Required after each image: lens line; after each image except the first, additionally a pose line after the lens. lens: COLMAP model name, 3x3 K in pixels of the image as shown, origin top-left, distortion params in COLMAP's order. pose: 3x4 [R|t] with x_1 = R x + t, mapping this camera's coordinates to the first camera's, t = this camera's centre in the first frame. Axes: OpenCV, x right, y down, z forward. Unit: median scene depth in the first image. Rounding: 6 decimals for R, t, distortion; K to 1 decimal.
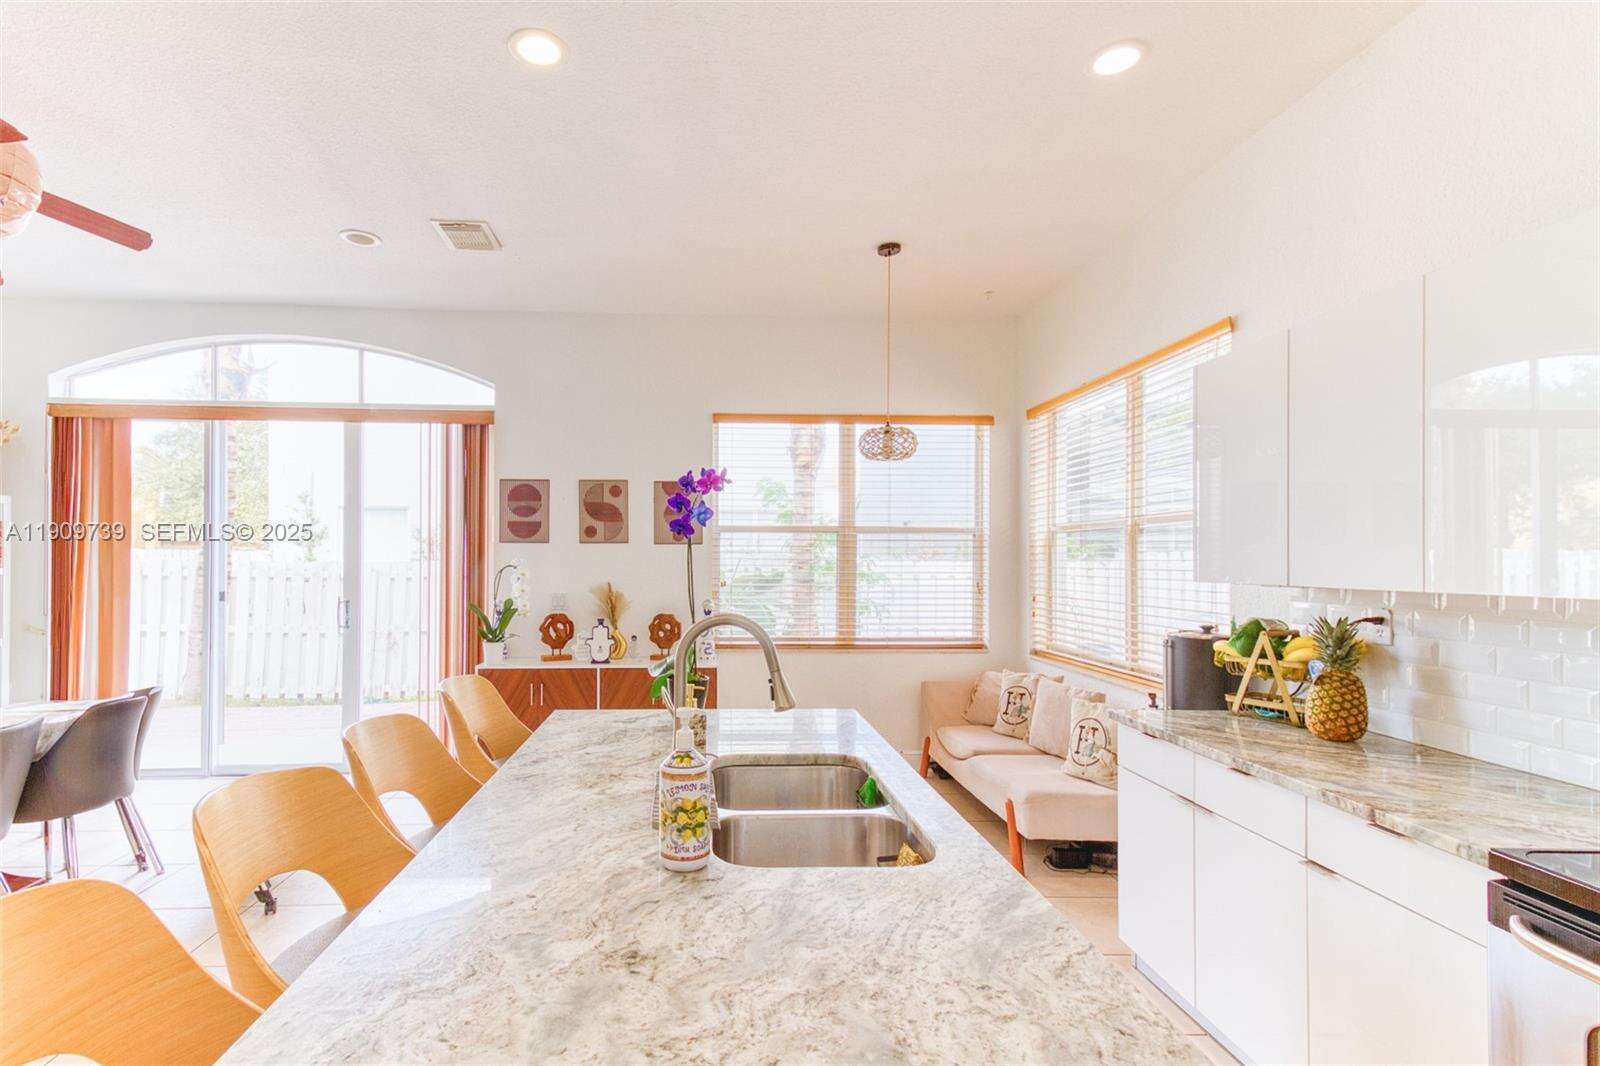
lens RADIAL K [[751.4, 0, 720.7], [0, 751.4, 558.1], [0, 0, 1]] dist [0.023733, -0.000056]
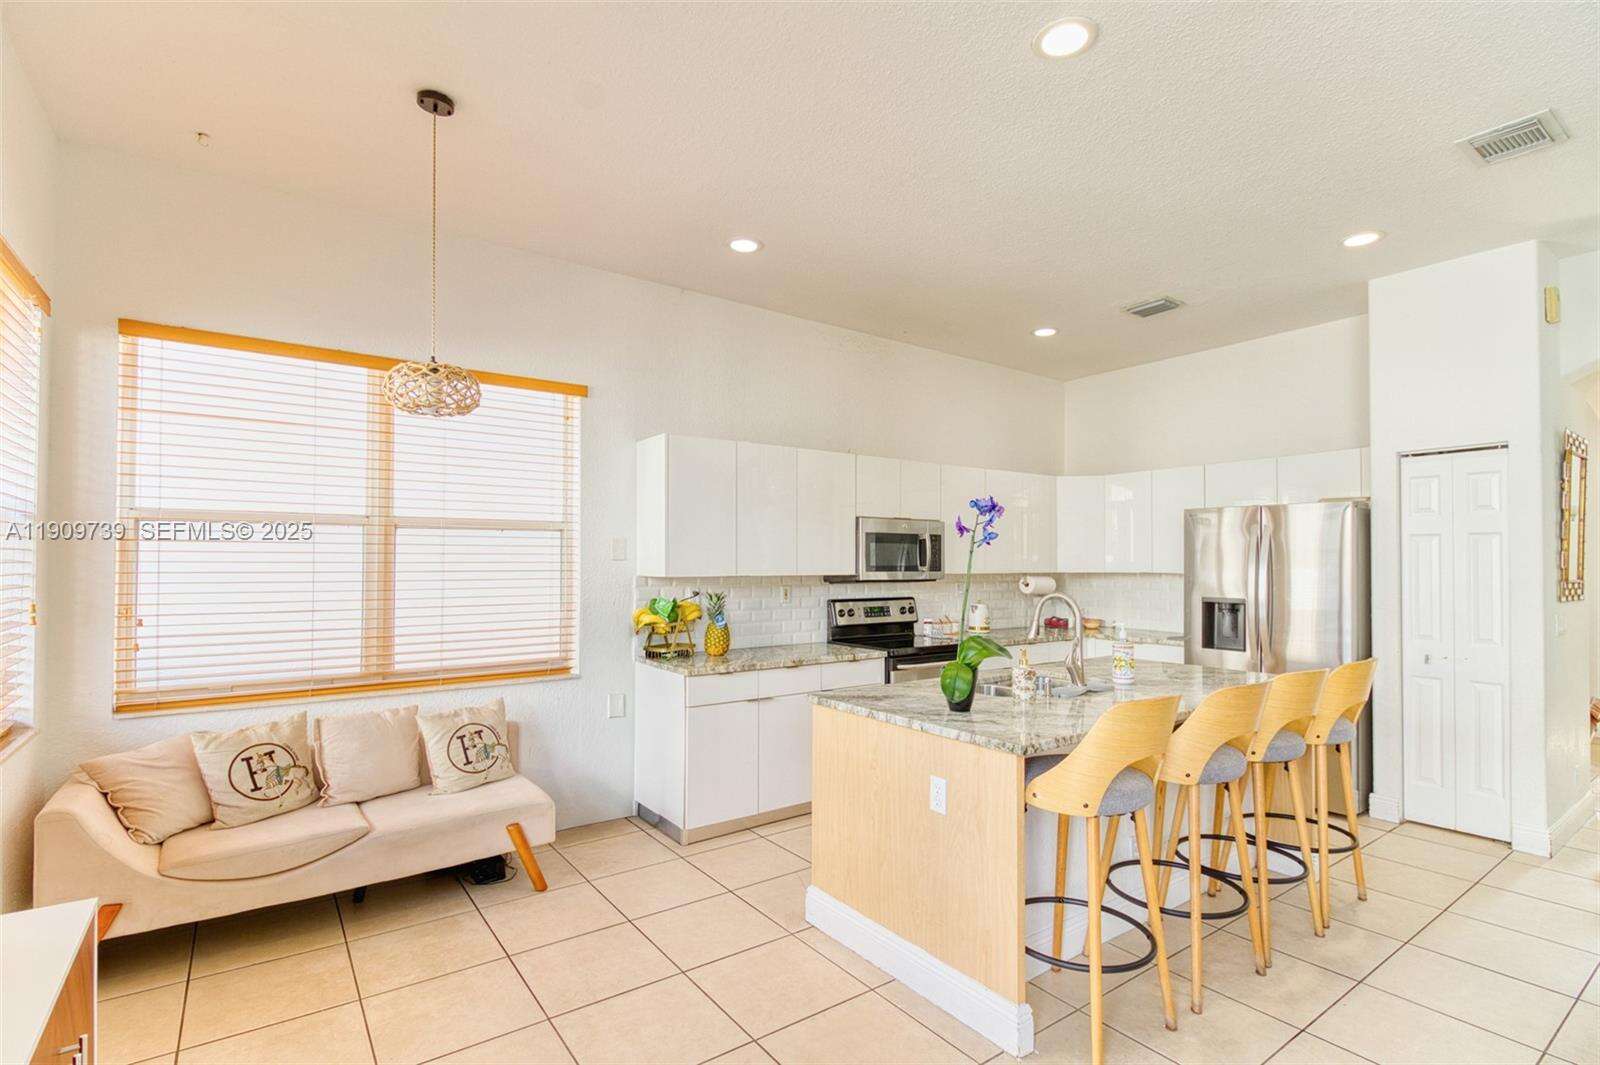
lens RADIAL K [[745.3, 0, 805.6], [0, 745.3, 552.3], [0, 0, 1]] dist [-0.001105, -0.000389]
pose [[-0.570236, 0.008667, 0.821435, -0.408272], [-0.004733, 0.999893, -0.013835, 0.000967], [-0.821468, -0.011777, -0.570134, 0.886297]]
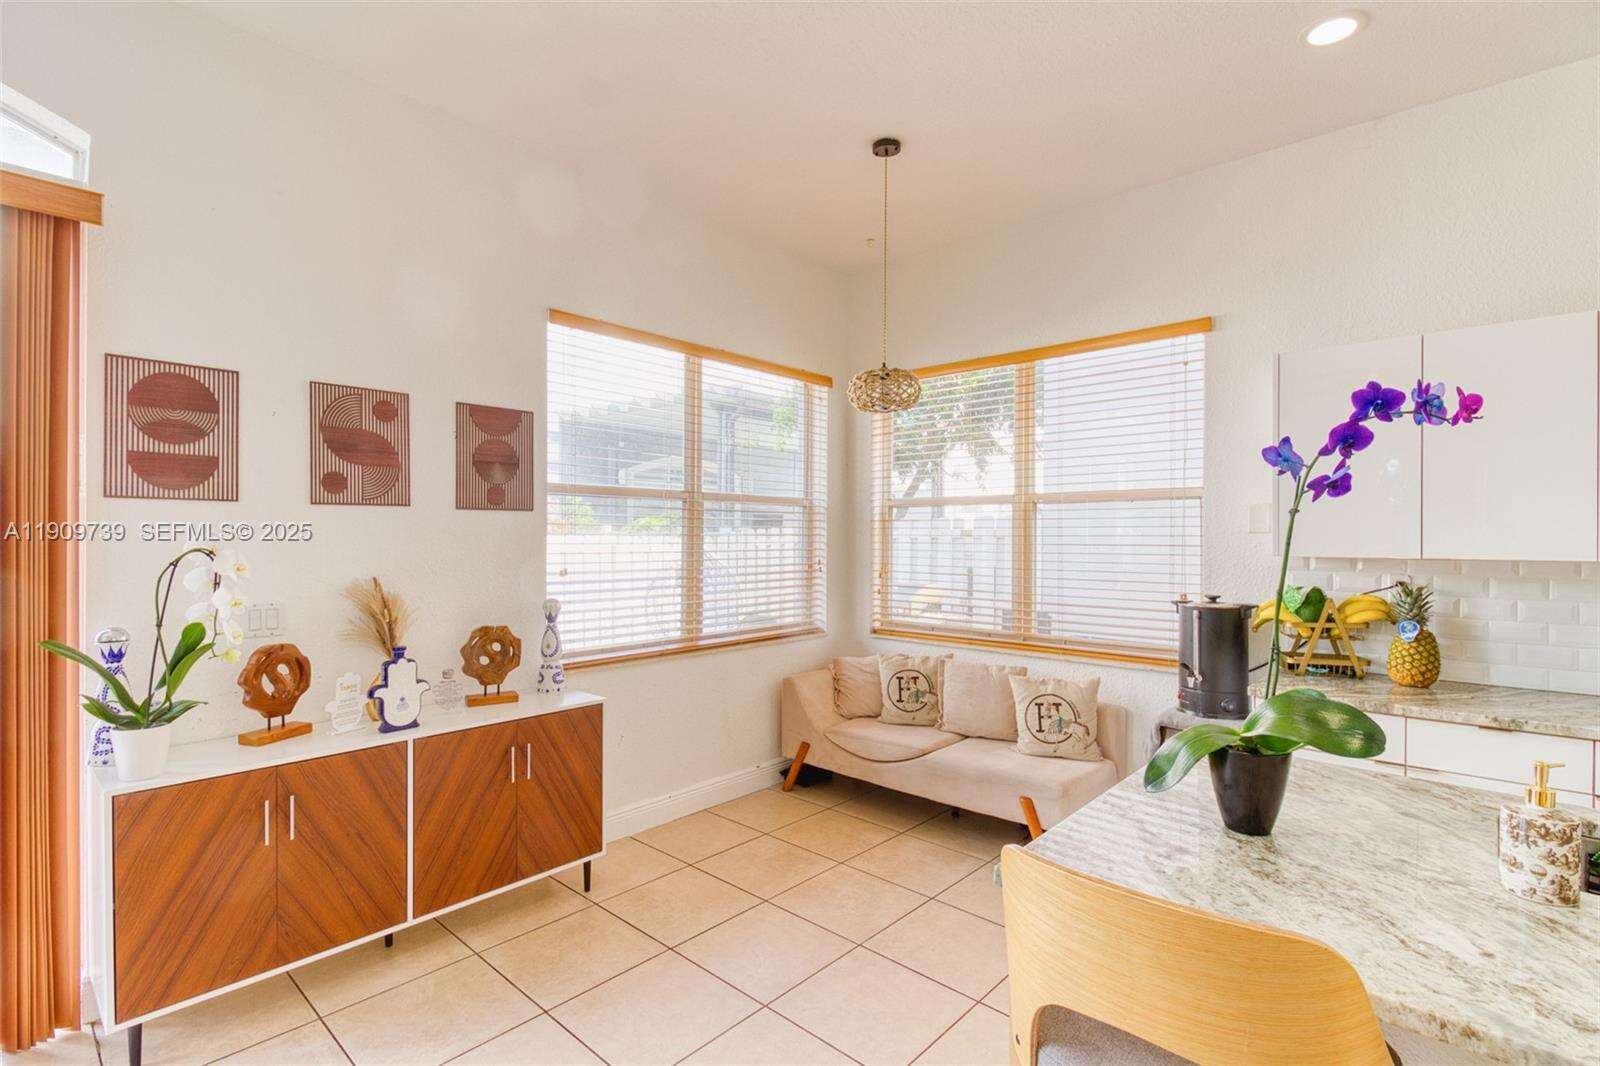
lens RADIAL K [[746.9, 0, 798.7], [0, 746.9, 539.1], [0, 0, 1]] dist [0.000326, -0.000151]
pose [[0.695010, -0.006137, 0.718974, -0.330795], [-0.001564, 0.999948, 0.010048, -0.001403], [-0.718999, -0.008108, 0.694964, 0.412016]]
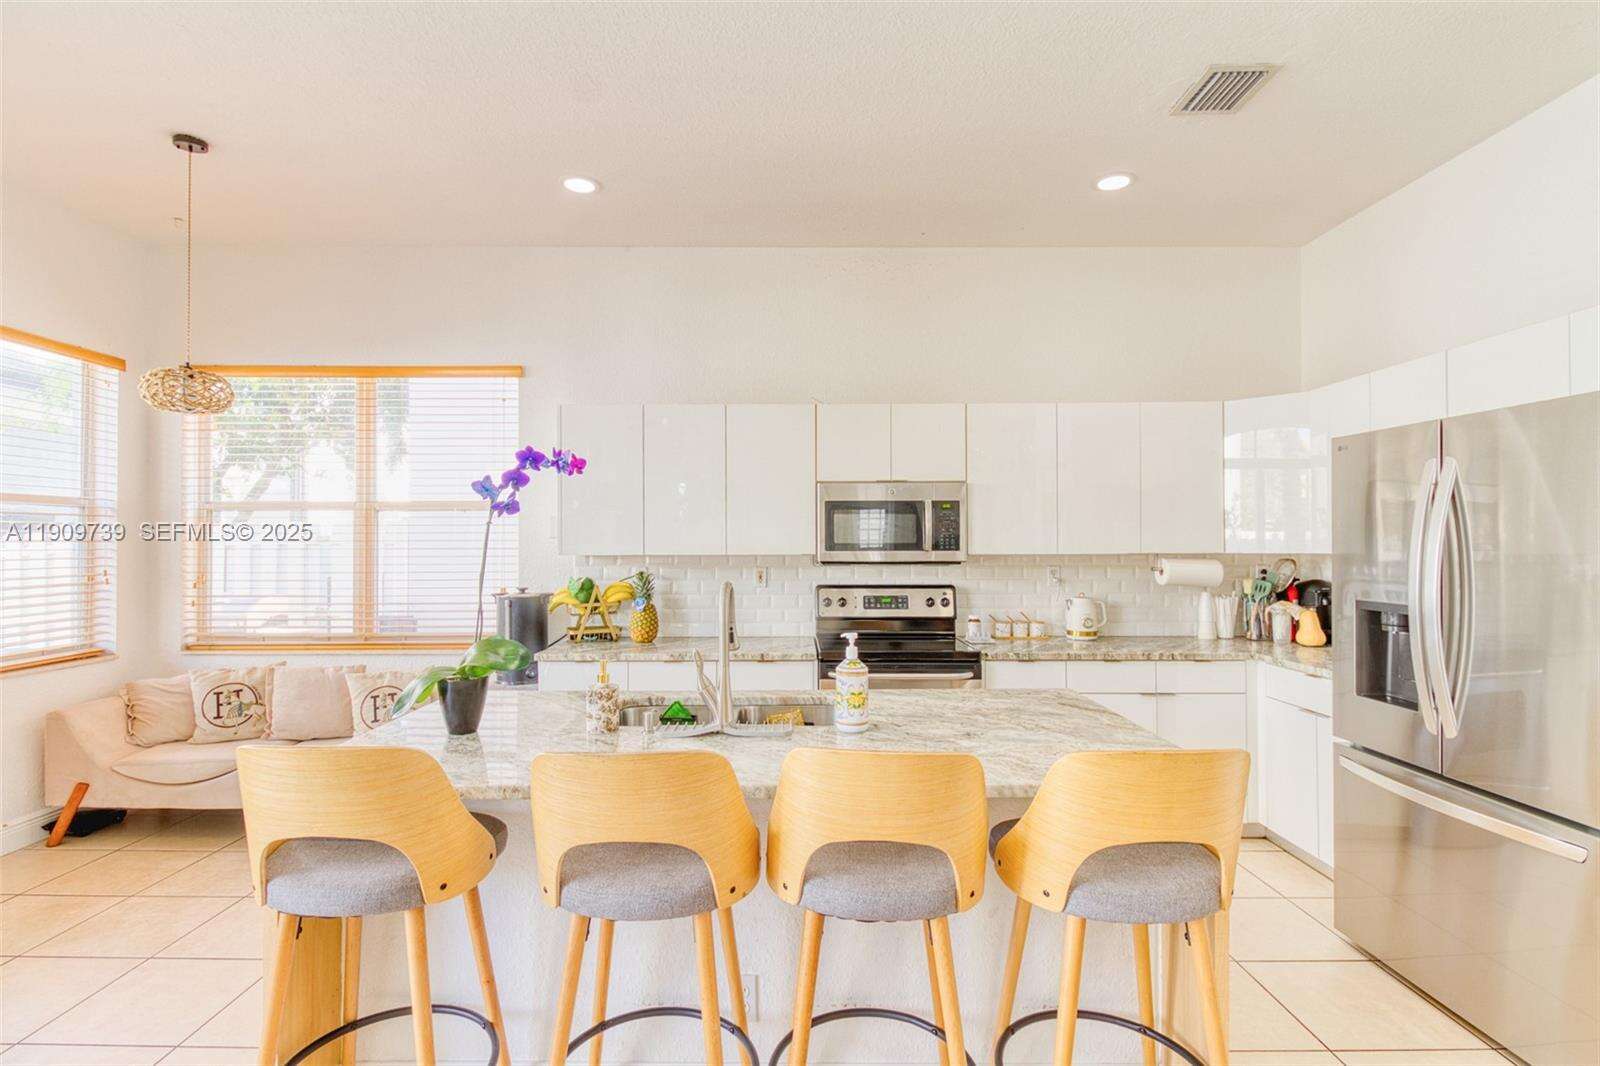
lens RADIAL K [[765.4, 0, 794.2], [0, 765.4, 536.4], [0, 0, 1]] dist [0.020514, -0.016730]
pose [[0.025686, 0.002536, 0.999667, -0.445299], [-0.000414, 0.999997, -0.002526, -0.000393], [-0.999670, -0.000349, 0.025687, 0.284959]]
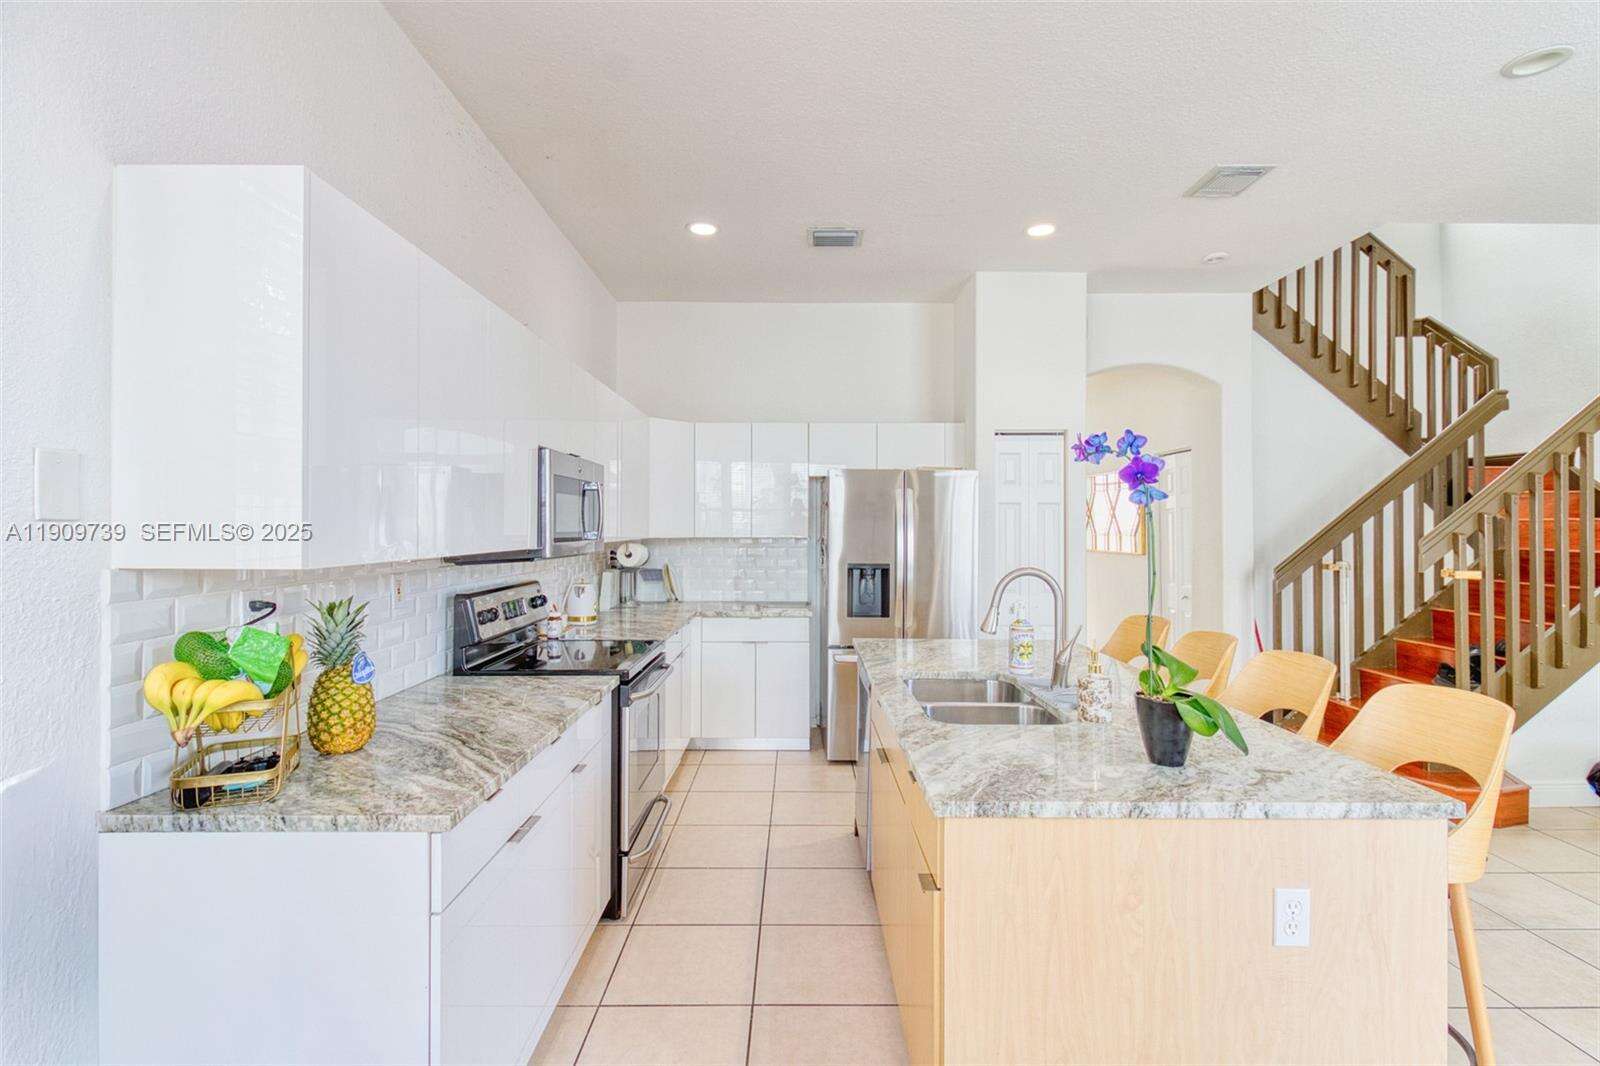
lens RADIAL K [[749.8, 0, 800.0], [0, 749.8, 533.0], [0, 0, 1]] dist [-0.000087, -0.000105]
pose [[-0.999742, -0.002719, 0.022559, 0.141876], [-0.002607, 0.999984, 0.004984, 0.001885], [-0.022572, 0.004924, -0.999733, 0.829335]]
